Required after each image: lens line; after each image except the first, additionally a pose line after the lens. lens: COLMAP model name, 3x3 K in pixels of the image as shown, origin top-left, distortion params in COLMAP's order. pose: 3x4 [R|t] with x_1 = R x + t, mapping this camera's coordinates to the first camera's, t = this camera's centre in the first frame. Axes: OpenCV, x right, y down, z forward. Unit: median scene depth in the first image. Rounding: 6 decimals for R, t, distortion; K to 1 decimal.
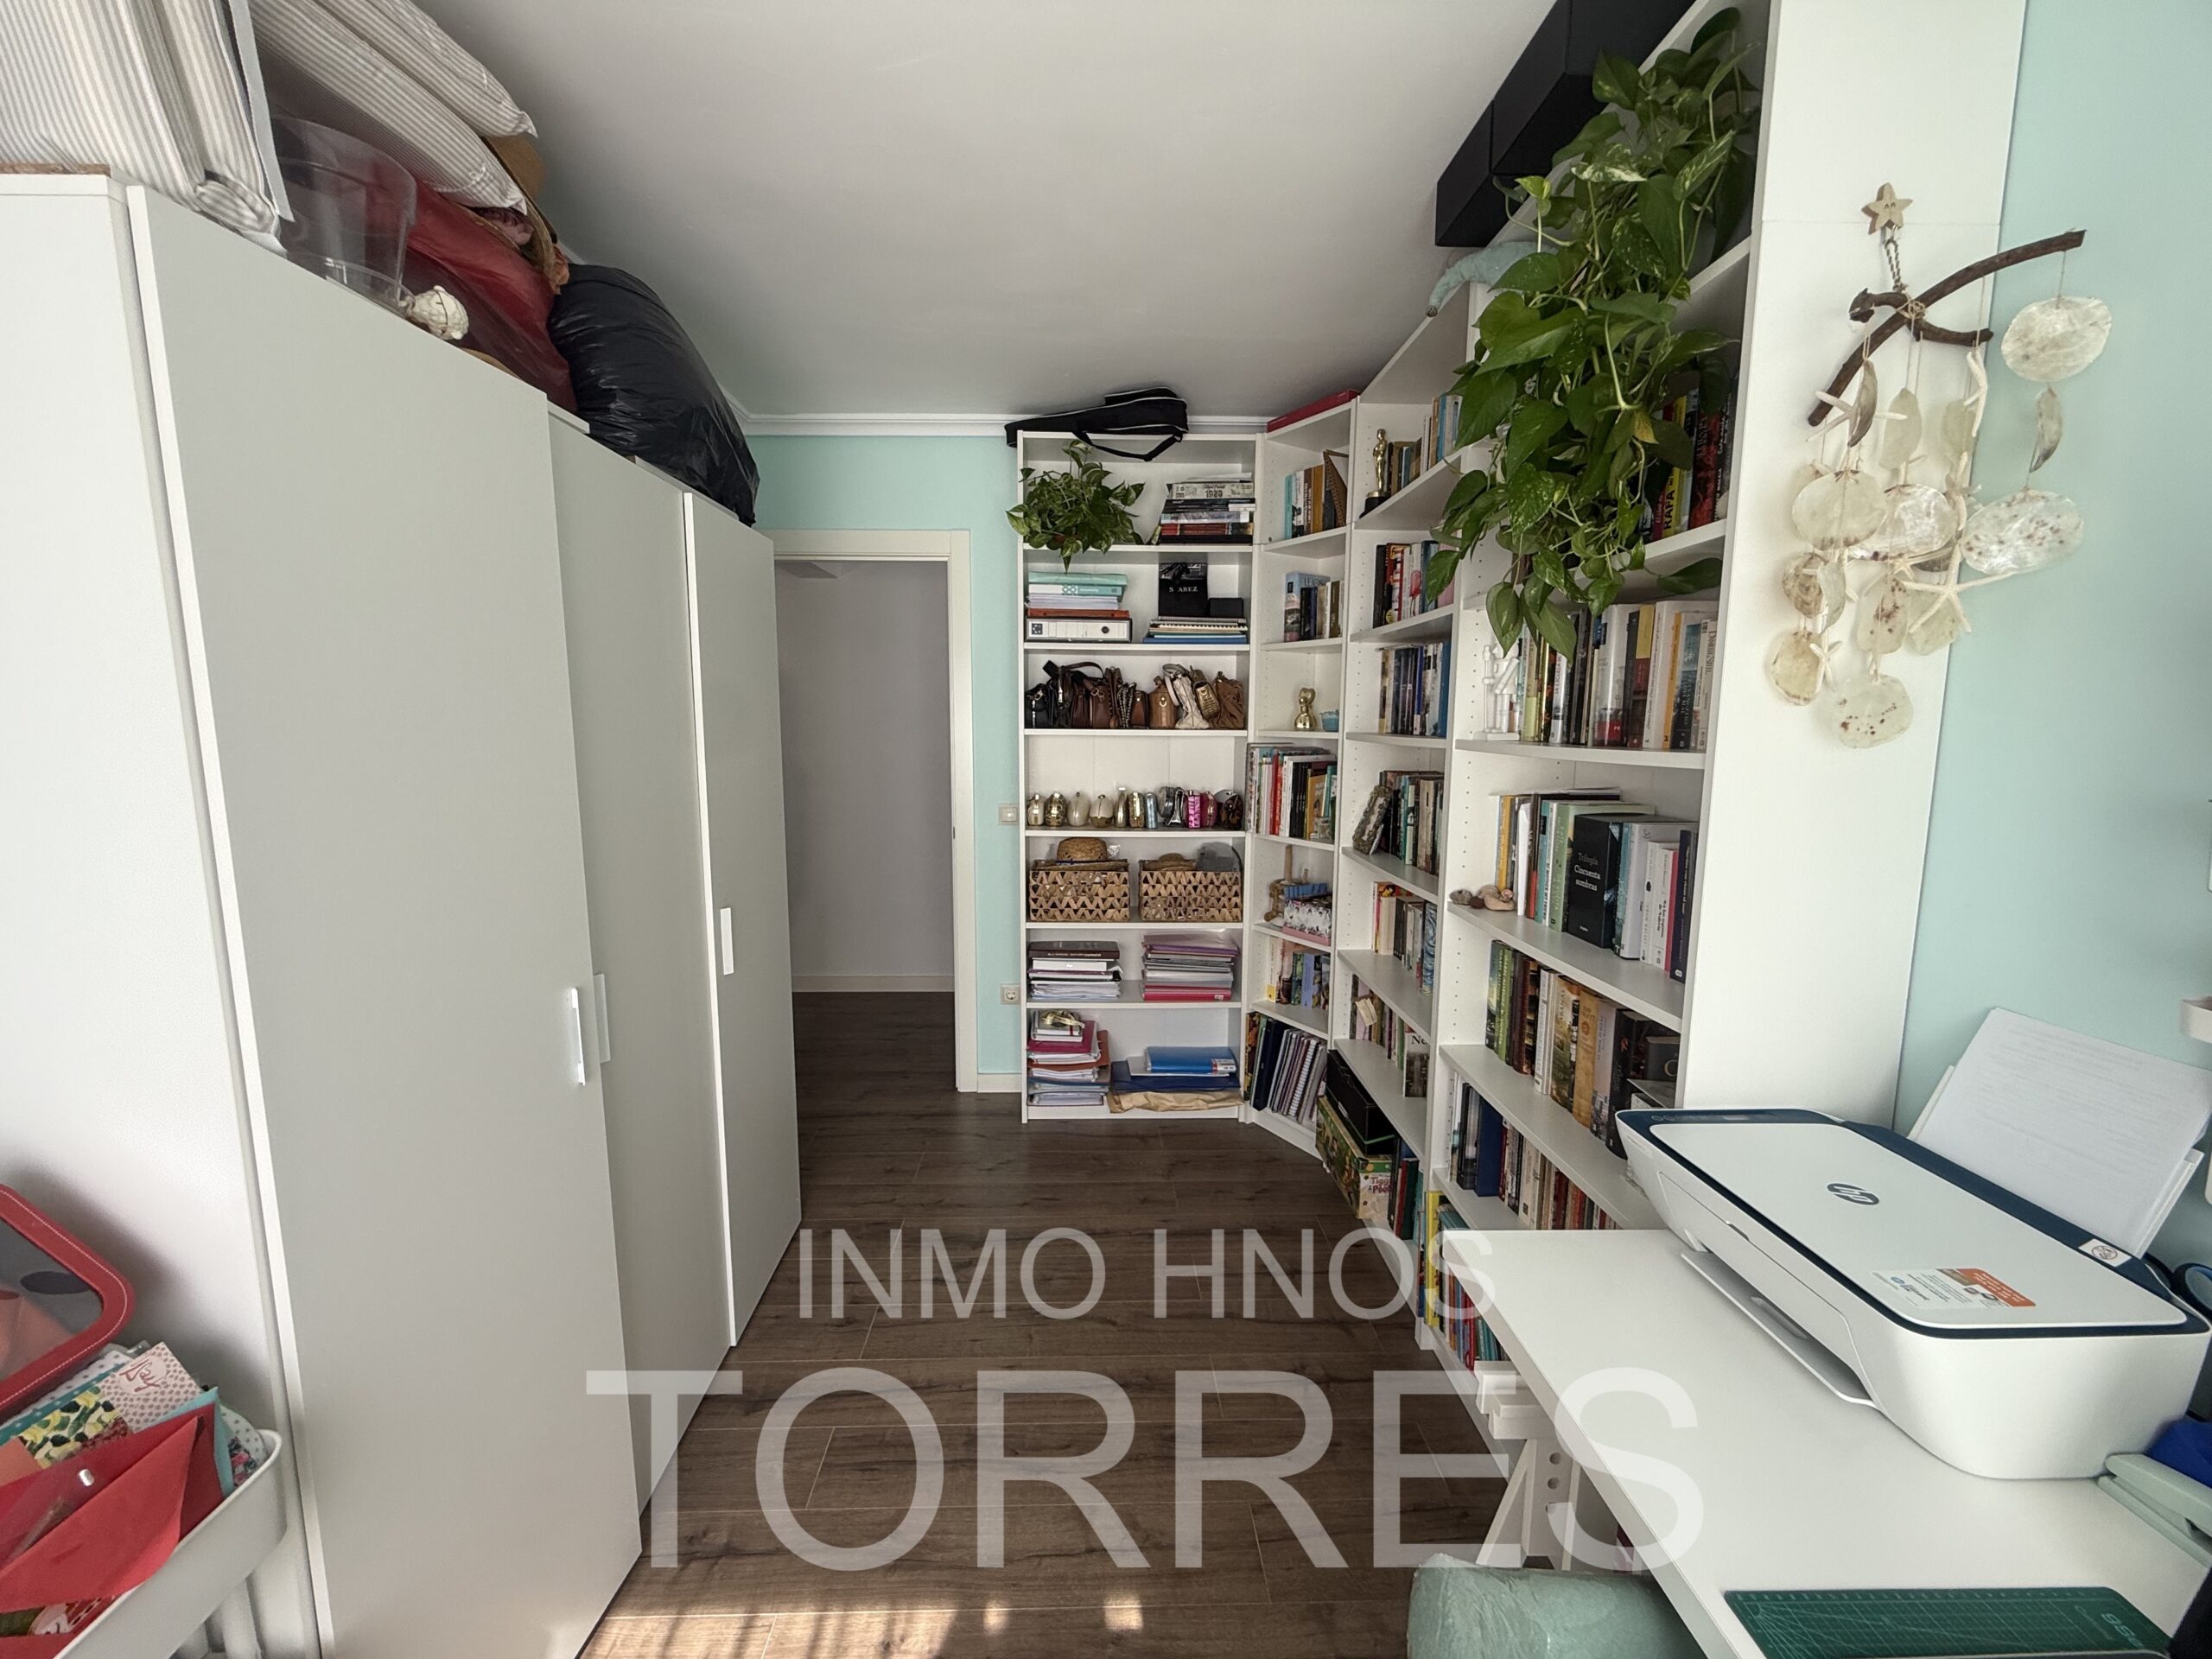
lens RADIAL K [[885.8, 0, 1097.7], [0, 885.8, 827.9], [0, 0, 1]] dist [-0.001903, 0.000109]
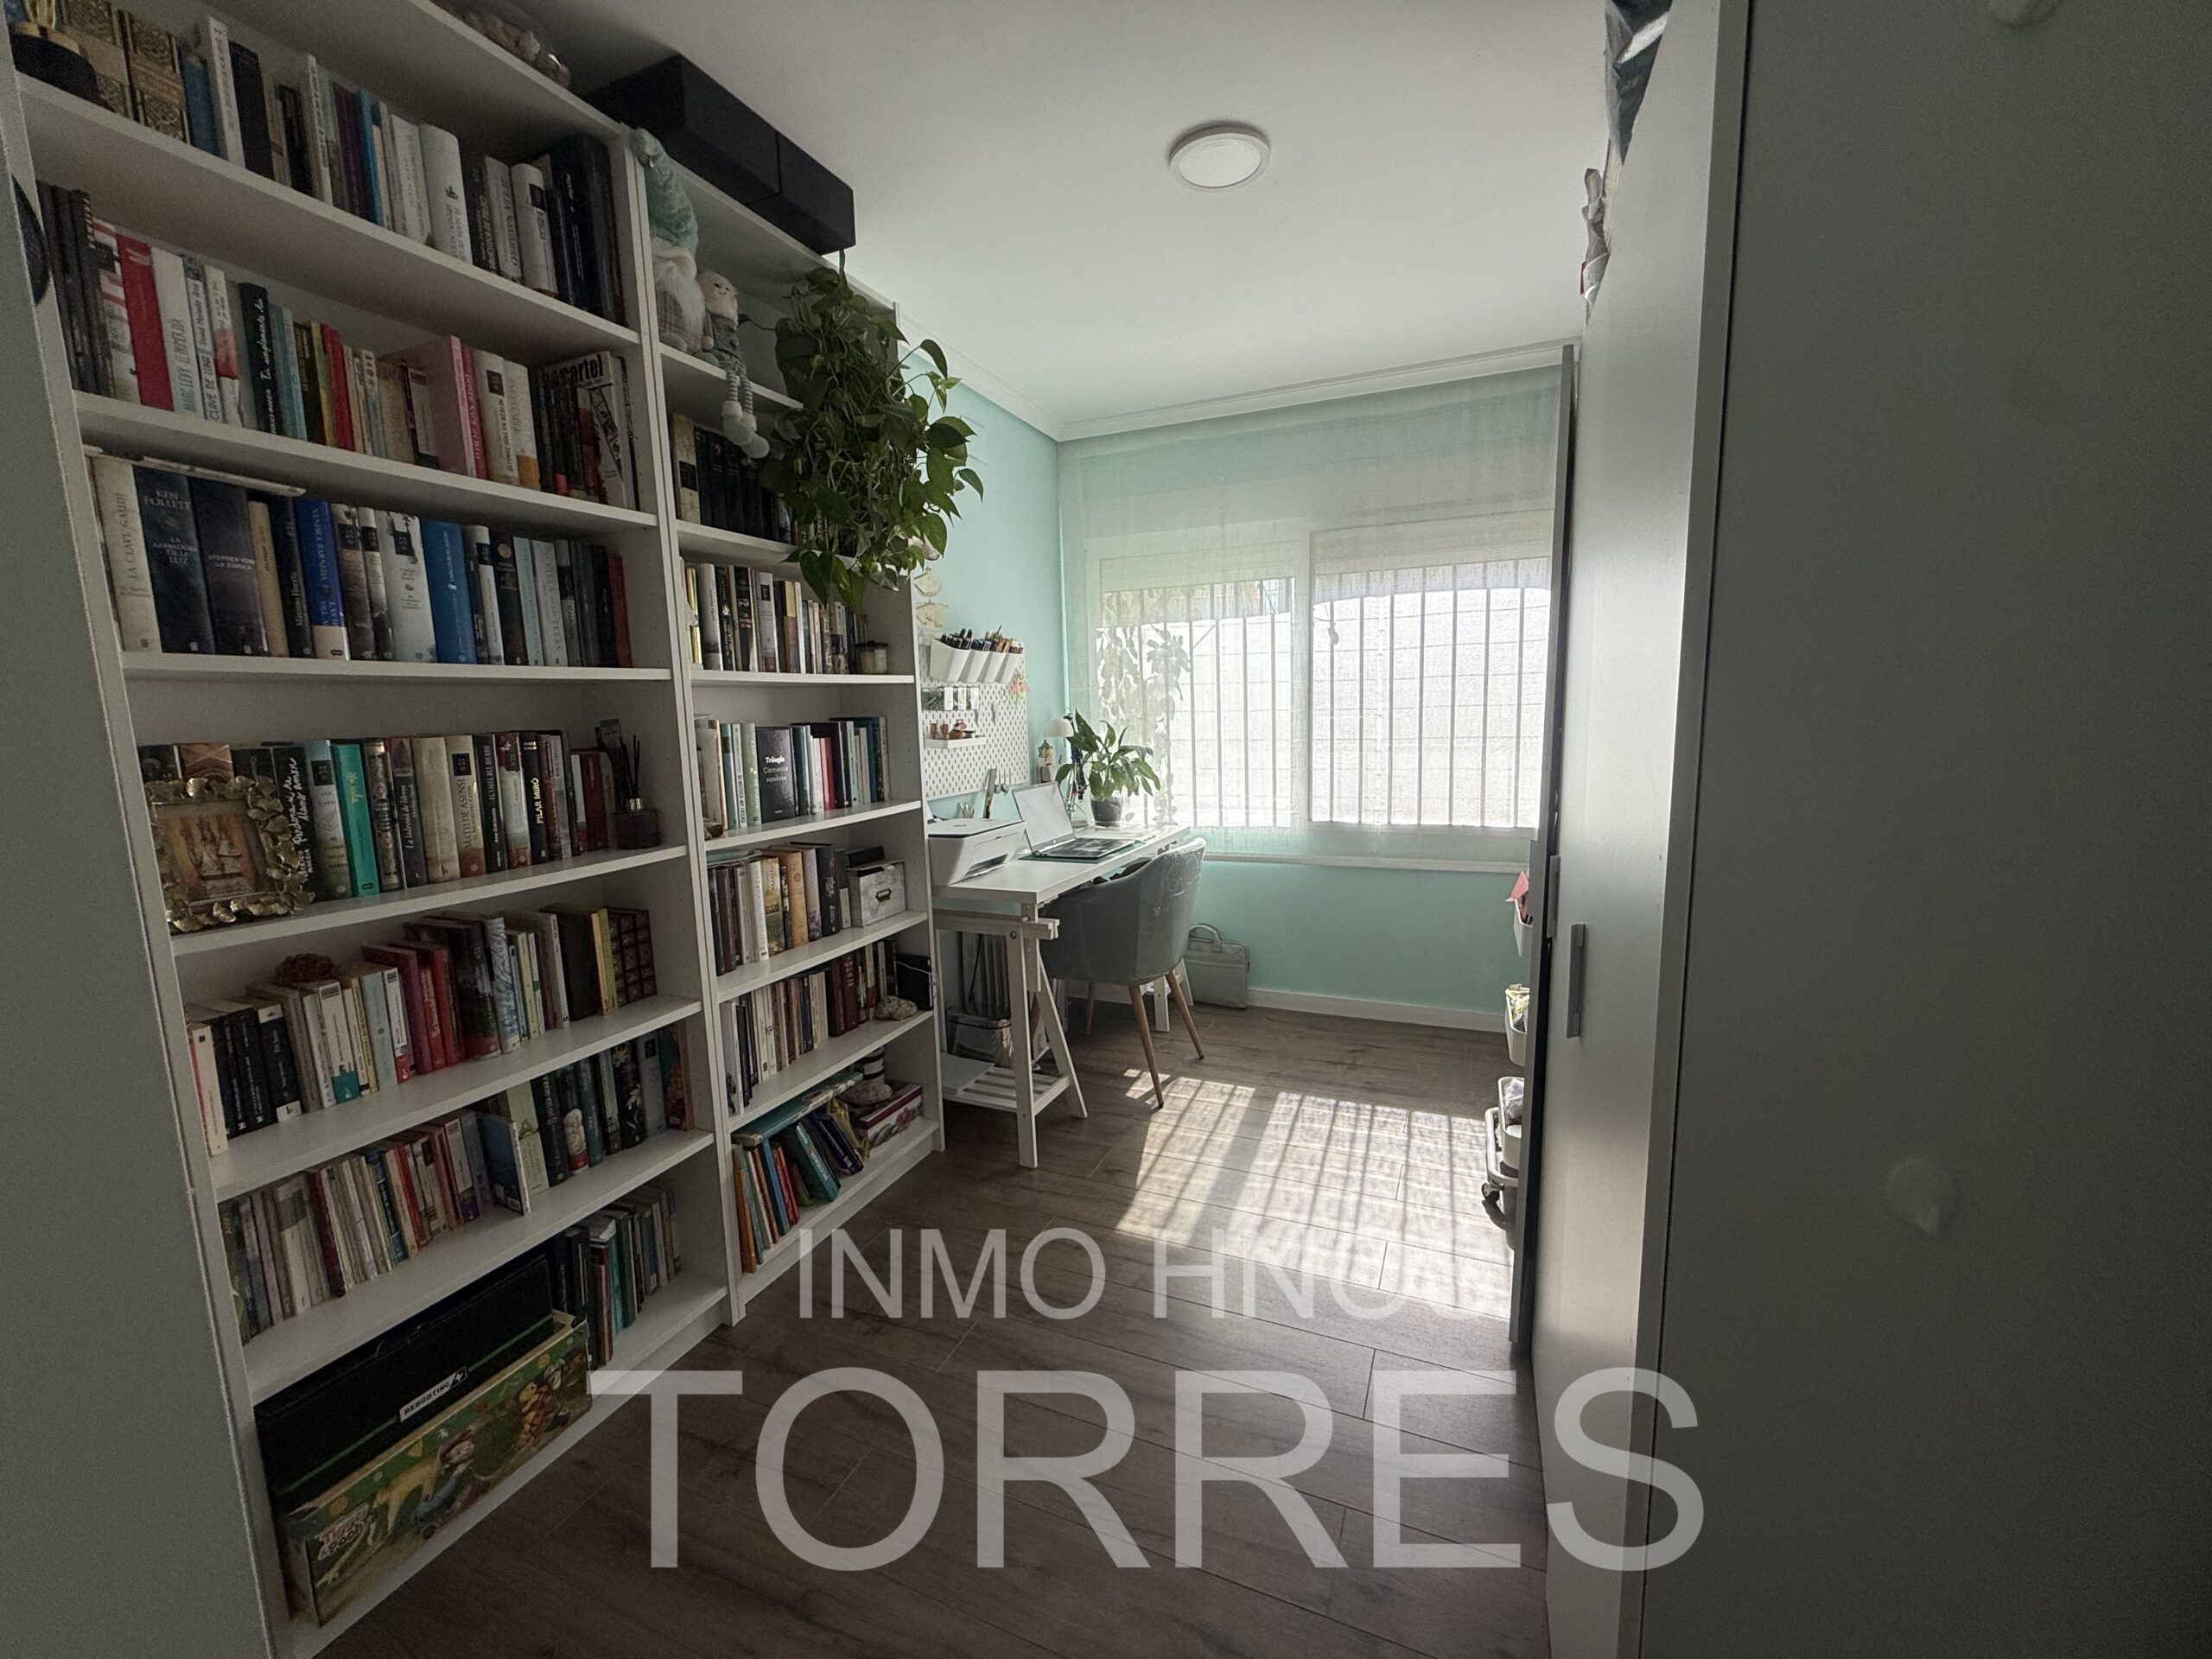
lens RADIAL K [[885.8, 0, 1111.3], [0, 885.8, 826.8], [0, 0, 1]] dist [-0.001903, 0.000109]
pose [[-0.914524, -0.035458, 0.402975, -0.256155], [0.073308, 0.965132, 0.251289, -0.091317], [-0.397834, 0.259351, -0.880037, 1.106973]]
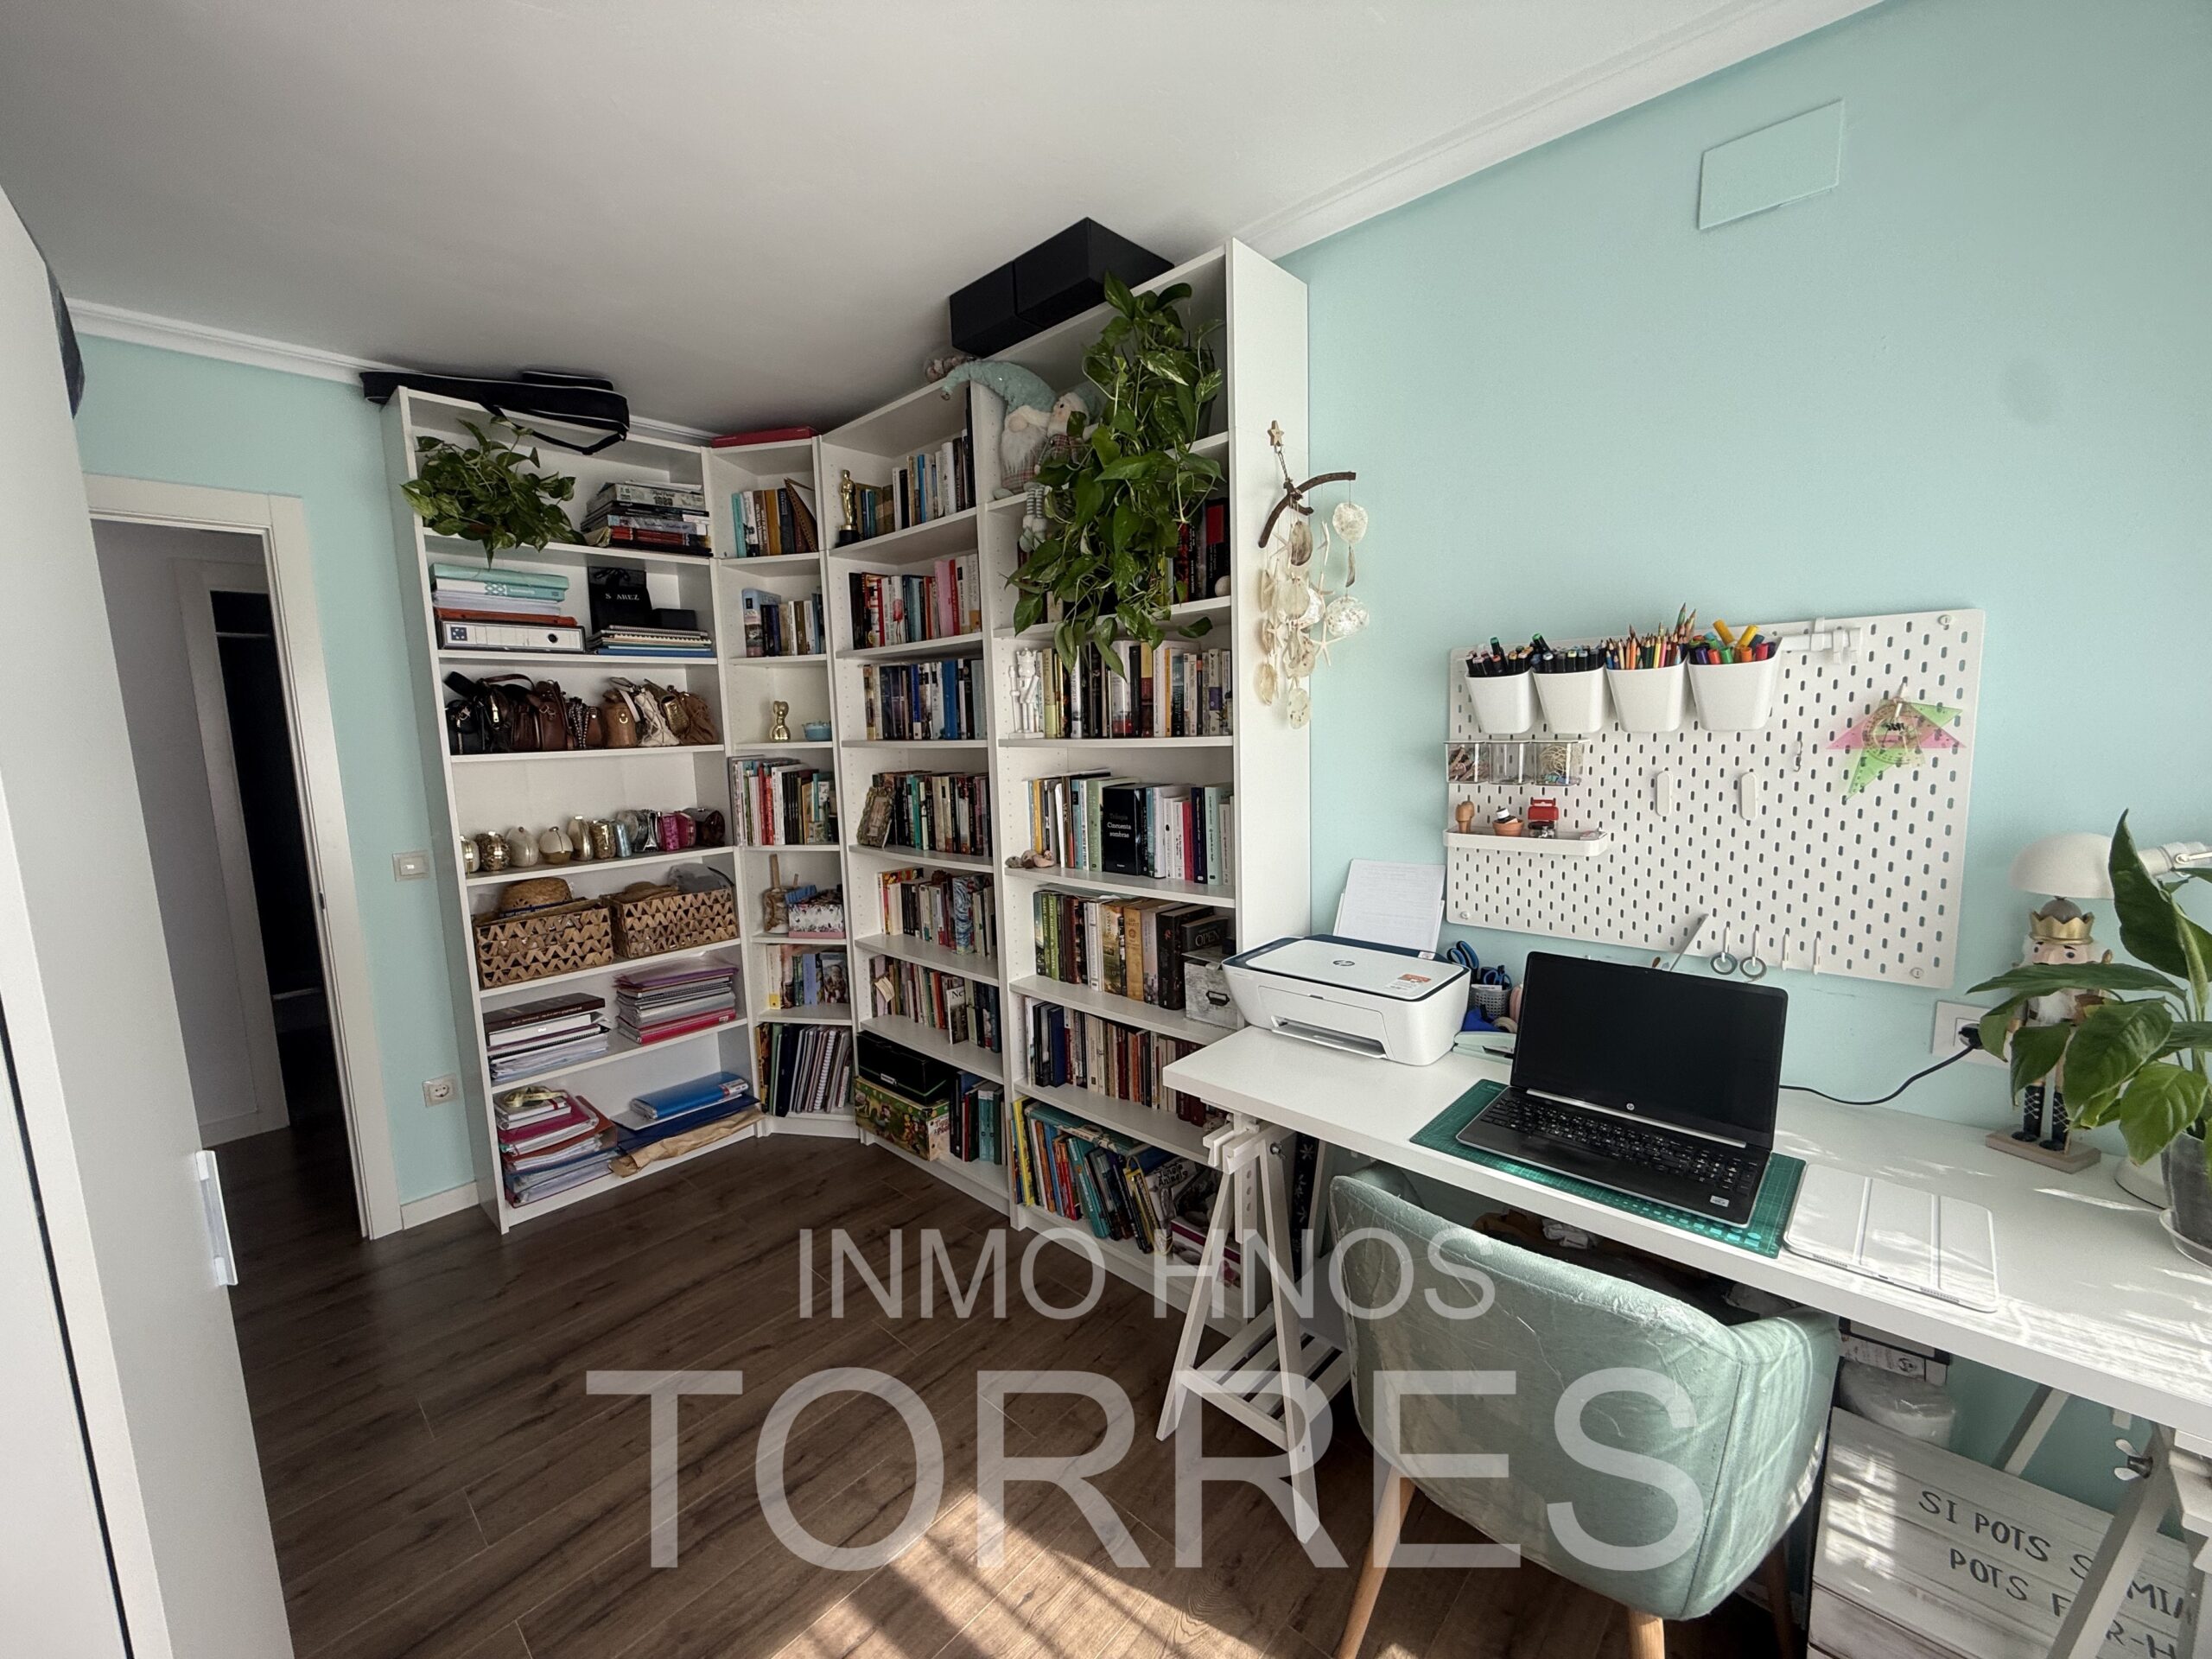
lens RADIAL K [[885.8, 0, 1106.5], [0, 885.8, 827.7], [0, 0, 1]] dist [-0.001903, 0.000109]
pose [[0.692084, -0.114615, 0.712659, -0.265754], [0.124297, 0.991488, 0.038751, -0.002792], [-0.711034, 0.061762, 0.700440, 0.006125]]
